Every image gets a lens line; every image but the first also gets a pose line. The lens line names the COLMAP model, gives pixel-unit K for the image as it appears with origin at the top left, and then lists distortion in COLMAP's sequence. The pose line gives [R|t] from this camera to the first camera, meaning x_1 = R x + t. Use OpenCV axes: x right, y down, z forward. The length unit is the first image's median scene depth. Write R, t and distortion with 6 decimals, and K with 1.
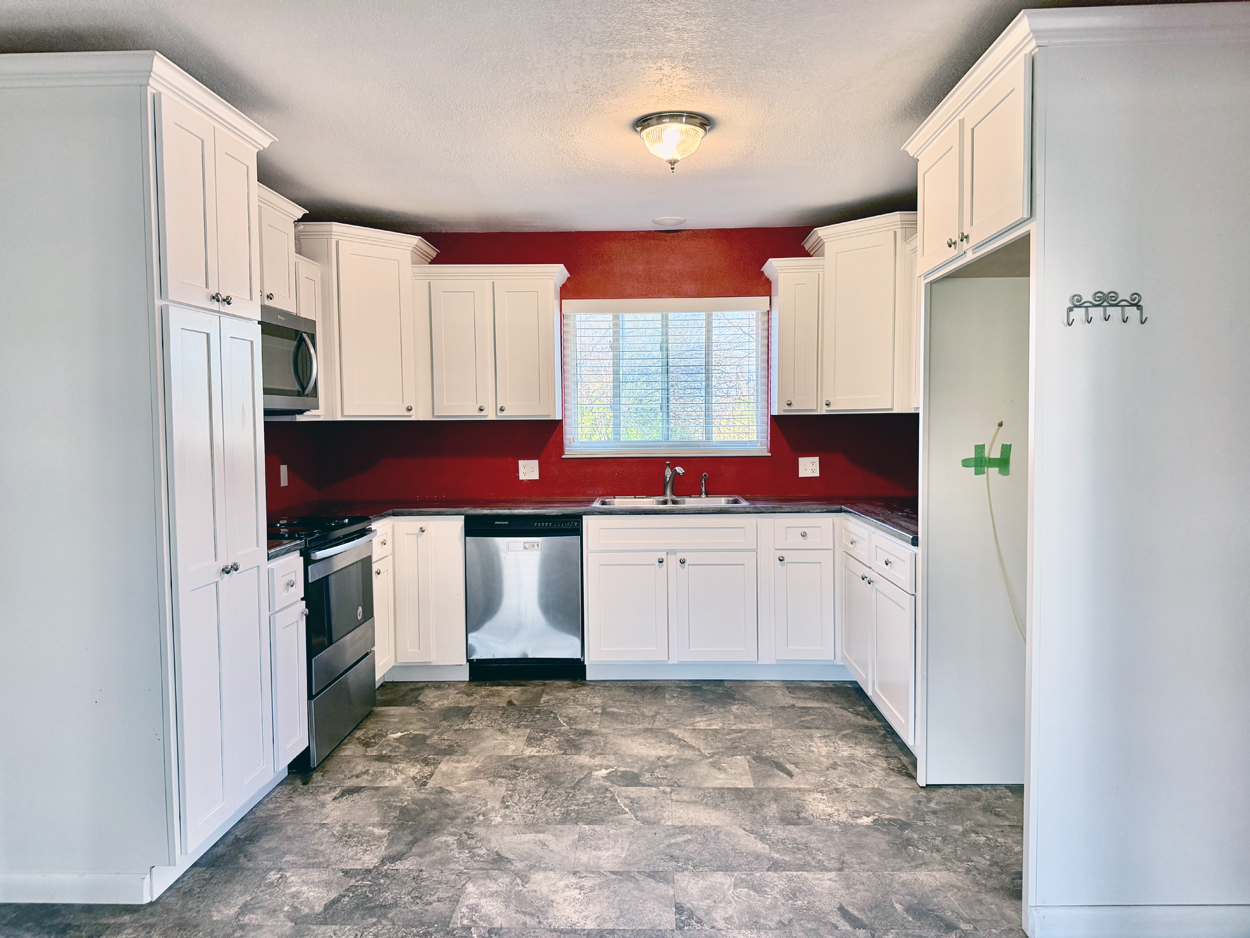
lens RADIAL K [[862.5, 0, 622.5], [0, 862.5, 463.3], [0, 0, 1]] dist [0.186800, -0.297588]
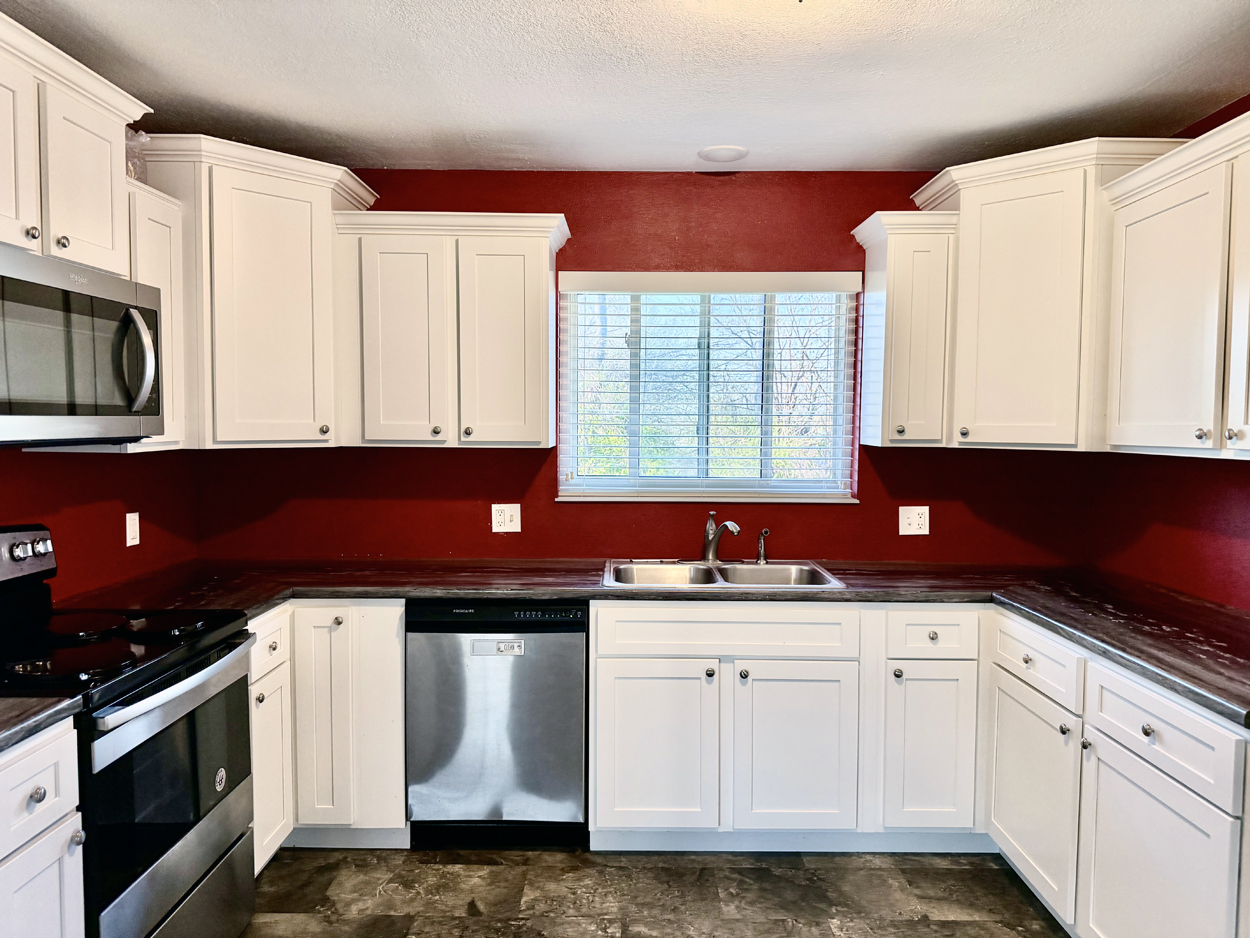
lens RADIAL K [[876.5, 0, 625.0], [0, 876.5, 469.0], [0, 0, 1]] dist [0.112472, -0.180722]
pose [[0.999457, 0.014161, 0.029762, -0.042472], [-0.014333, 0.999882, 0.005593, -0.043891], [-0.029680, -0.006016, 0.999541, 0.359209]]
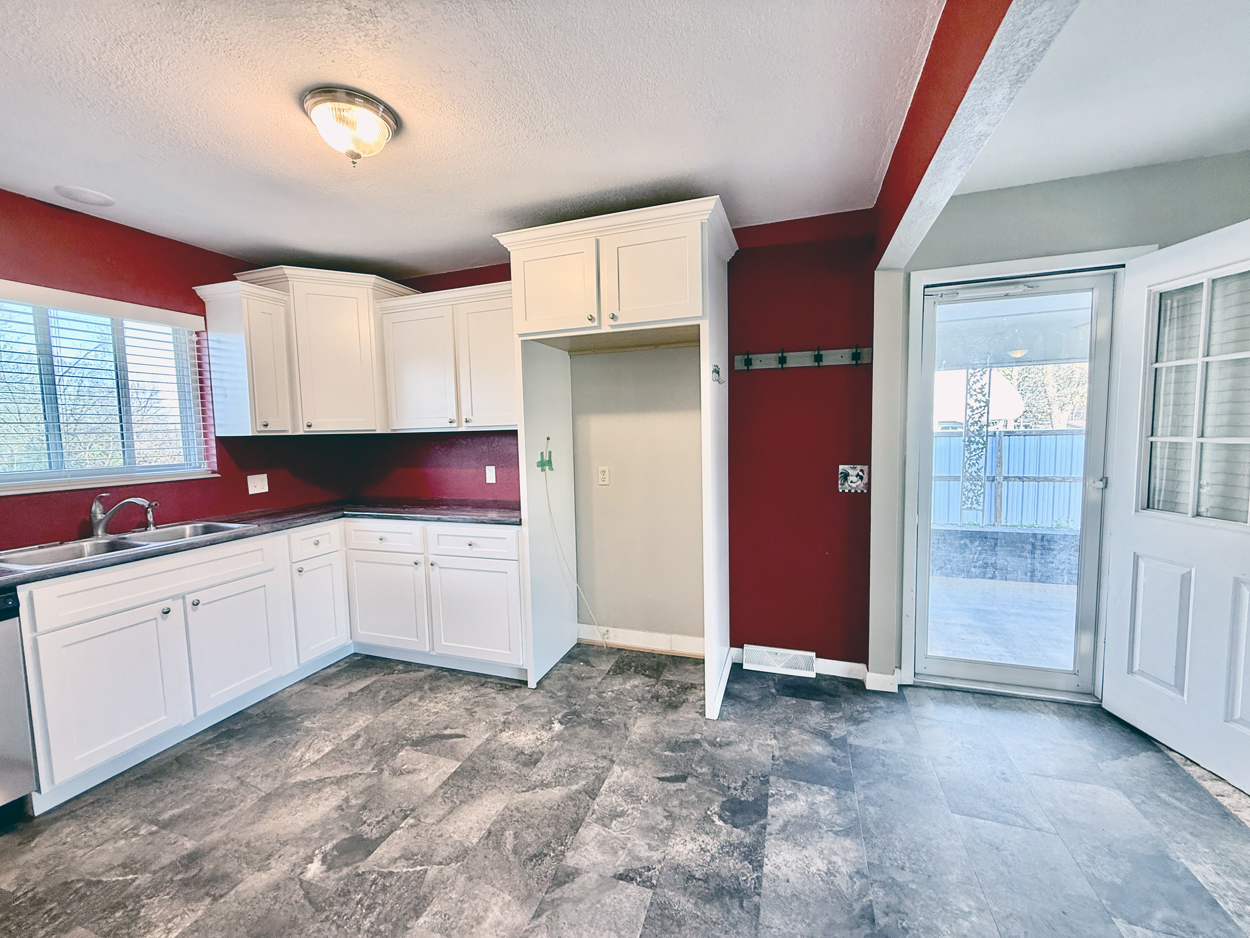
lens RADIAL K [[502.0, 0, 614.9], [0, 502.0, 467.2], [0, 0, 1]] dist [0.009188, -0.000379]
pose [[0.310732, -0.068195, 0.948048, -0.284115], [0.065206, 0.996602, 0.050315, -0.022468], [-0.948258, 0.046184, 0.314123, 0.447579]]
